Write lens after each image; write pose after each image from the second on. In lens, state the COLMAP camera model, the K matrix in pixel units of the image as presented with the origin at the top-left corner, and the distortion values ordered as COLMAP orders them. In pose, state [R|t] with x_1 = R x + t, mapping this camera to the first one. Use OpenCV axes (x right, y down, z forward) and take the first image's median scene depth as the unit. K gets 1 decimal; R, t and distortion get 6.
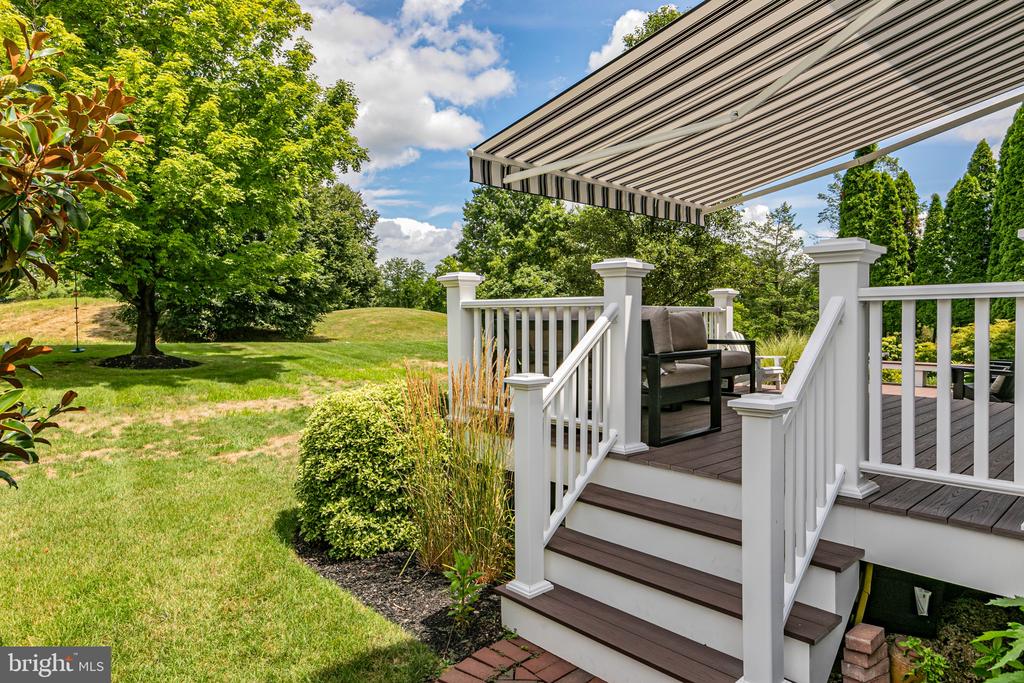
lens RADIAL K [[652.8, 0, 516.9], [0, 652.8, 325.7], [0, 0, 1]] dist [0.003596, 0.002530]
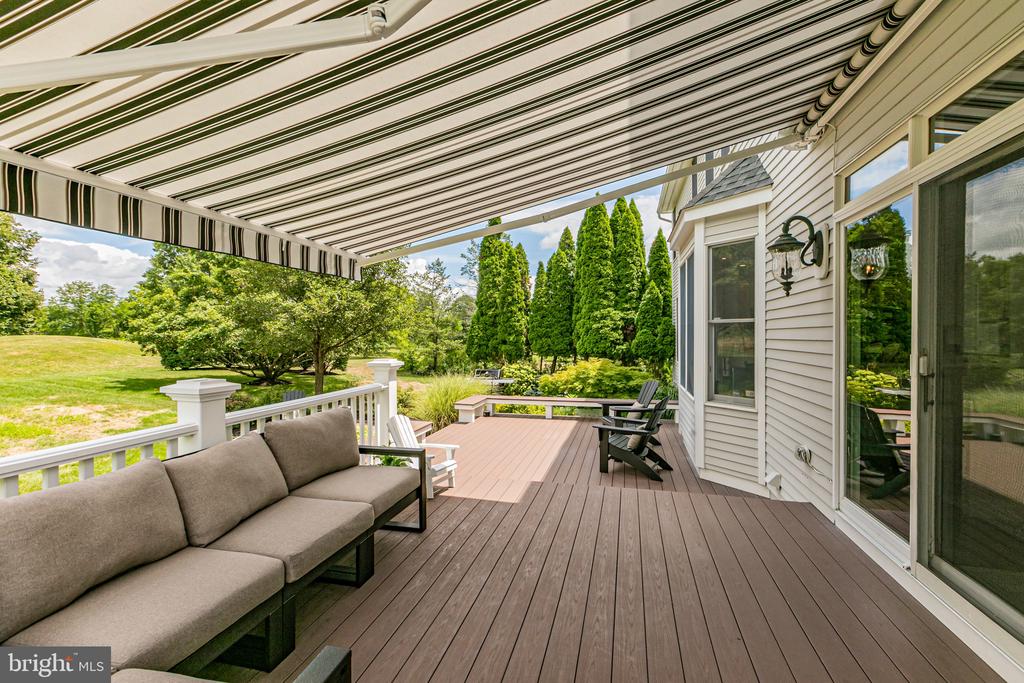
lens RADIAL K [[450.3, 0, 511.2], [0, 450.3, 336.0], [0, 0, 1]] dist [0.001585, 0.000778]
pose [[0.849890, -0.009579, 0.526873, 0.067810], [0.012235, 0.999924, -0.001557, -0.036585], [-0.526818, 0.007770, 0.849942, 0.193455]]
